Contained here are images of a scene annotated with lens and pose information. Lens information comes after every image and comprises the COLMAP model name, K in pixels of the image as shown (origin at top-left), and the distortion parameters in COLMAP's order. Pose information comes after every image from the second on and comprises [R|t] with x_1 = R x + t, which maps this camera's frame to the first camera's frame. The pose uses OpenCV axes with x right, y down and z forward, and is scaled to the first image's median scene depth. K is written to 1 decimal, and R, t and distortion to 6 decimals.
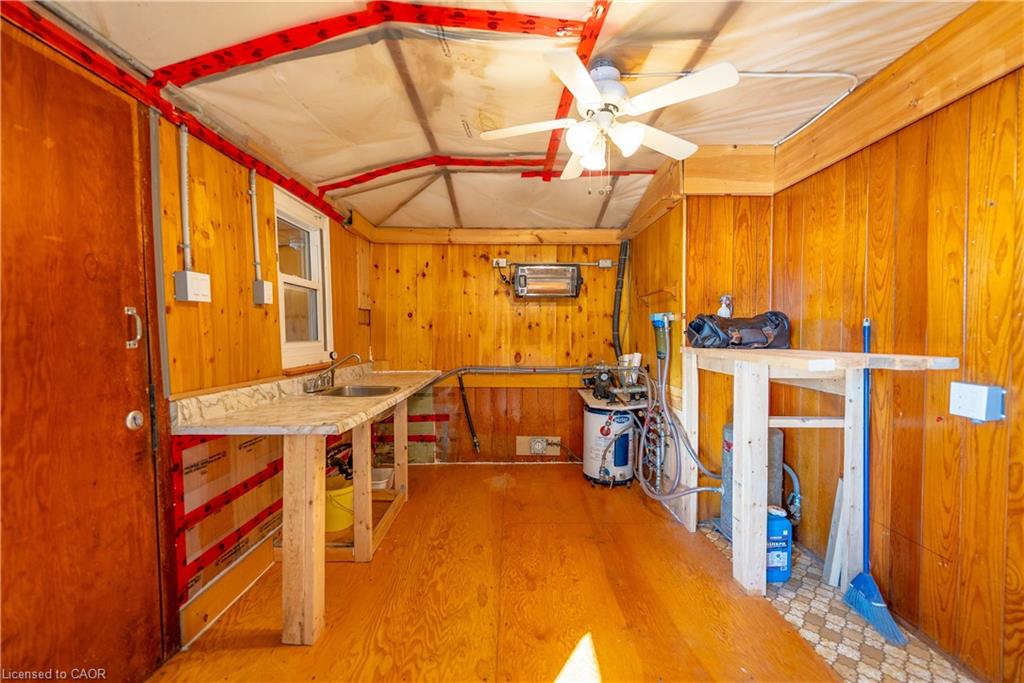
lens RADIAL K [[418.1, 0, 511.9], [0, 418.1, 344.3], [0, 0, 1]] dist [0.000081, -0.000205]
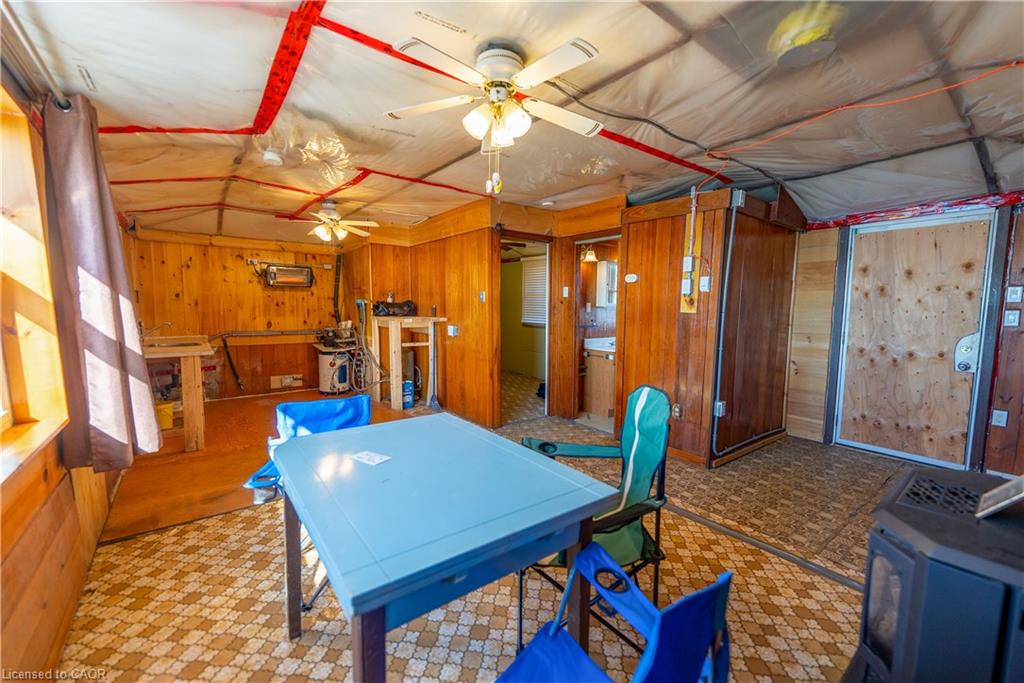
lens RADIAL K [[418.1, 0, 511.9], [0, 418.1, 344.3], [0, 0, 1]] dist [0.000081, -0.000205]
pose [[0.794324, -0.049574, 0.605469, -0.348894], [0.011025, 0.997677, 0.067222, 0.015676], [-0.607395, -0.046720, 0.793025, -1.247464]]
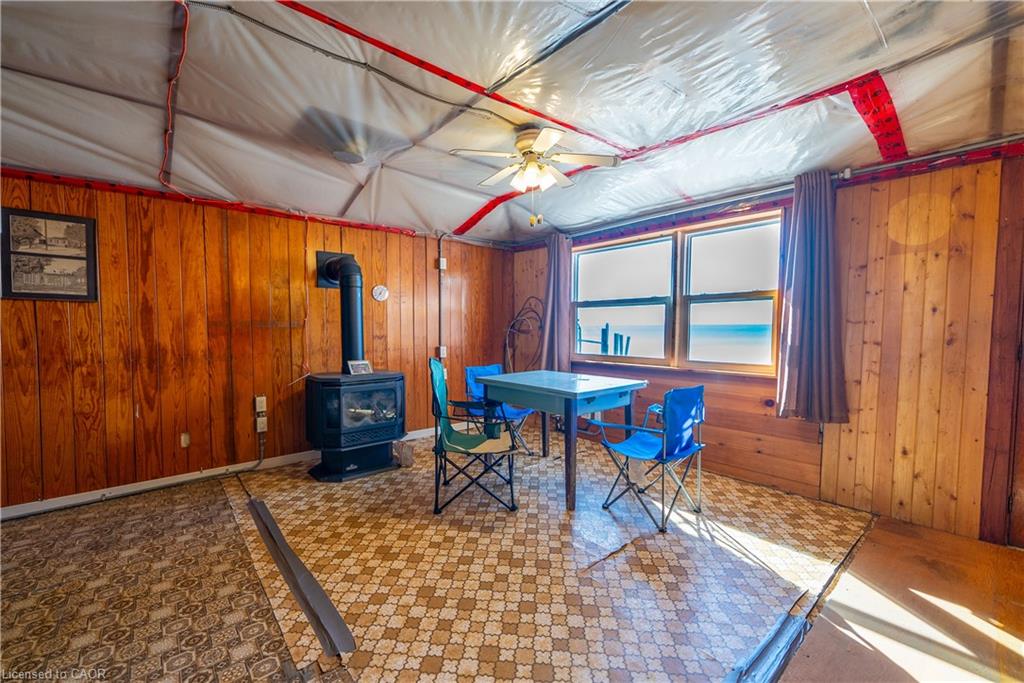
lens RADIAL K [[418.1, 0, 511.9], [0, 418.1, 344.3], [0, 0, 1]] dist [0.000081, -0.000205]
pose [[-0.762237, 0.028525, -0.646669, 0.919203], [-0.021818, 0.997329, 0.069709, 0.019129], [0.646930, 0.067244, -0.759579, 0.270342]]
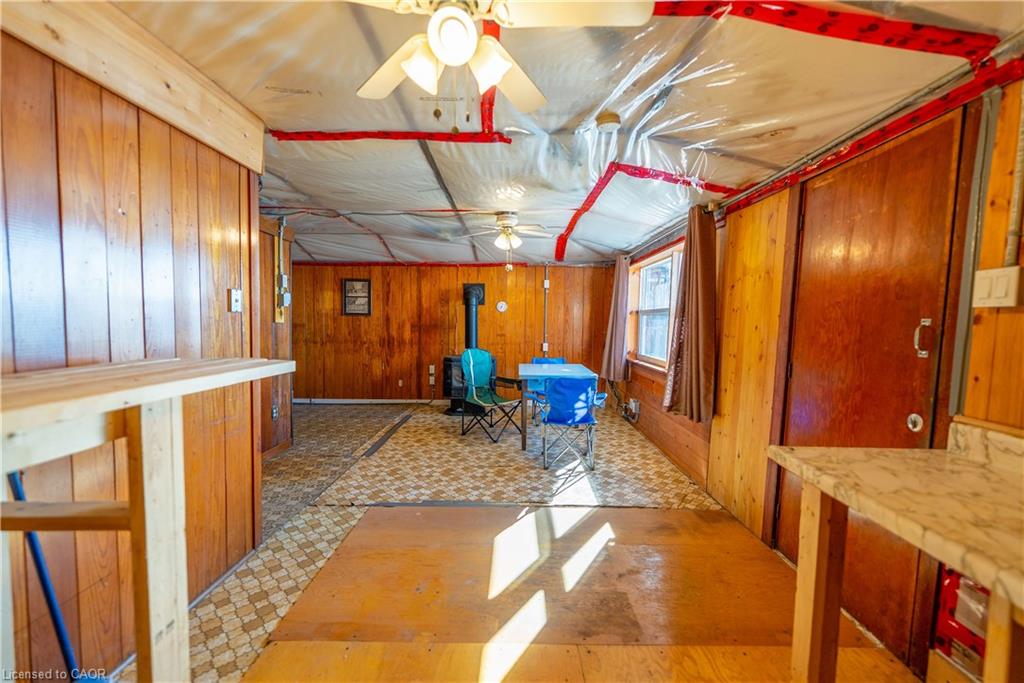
lens RADIAL K [[418.1, 0, 511.9], [0, 418.1, 344.3], [0, 0, 1]] dist [0.000081, -0.000205]
pose [[-0.999872, -0.011384, 0.011260, 0.087113], [-0.010300, 0.995702, 0.092039, -0.069789], [-0.012259, 0.091911, -0.995692, 1.299508]]
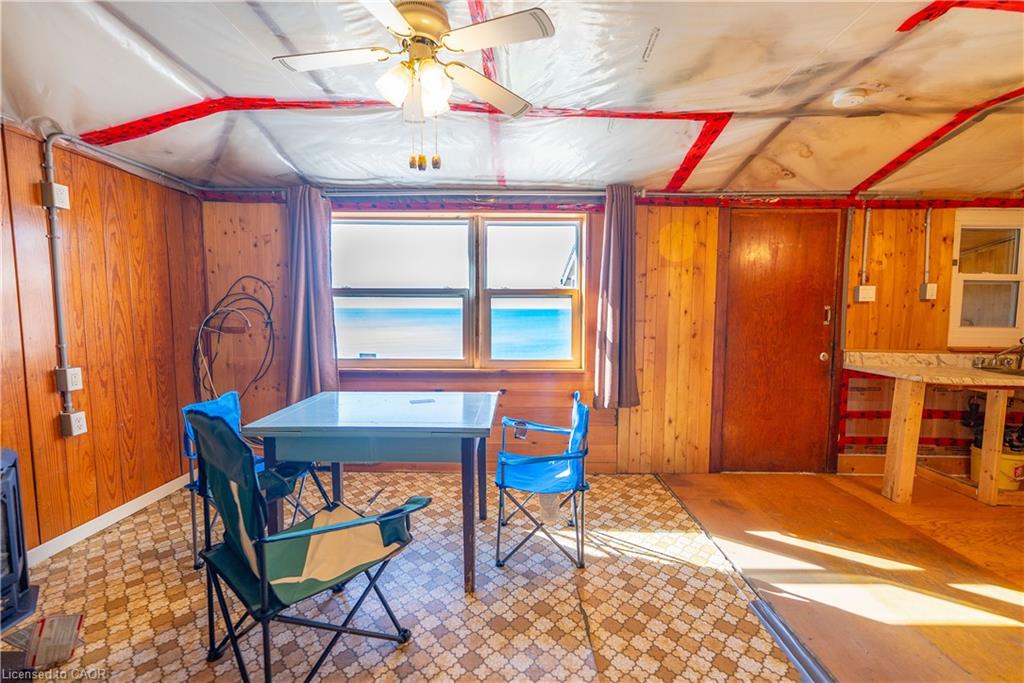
lens RADIAL K [[418.1, 0, 511.9], [0, 418.1, 344.3], [0, 0, 1]] dist [0.000081, -0.000205]
pose [[-0.010920, 0.081272, -0.996632, 0.838765], [-0.040096, 0.995854, 0.081648, -0.000230], [0.999136, 0.040852, -0.007616, -0.410260]]
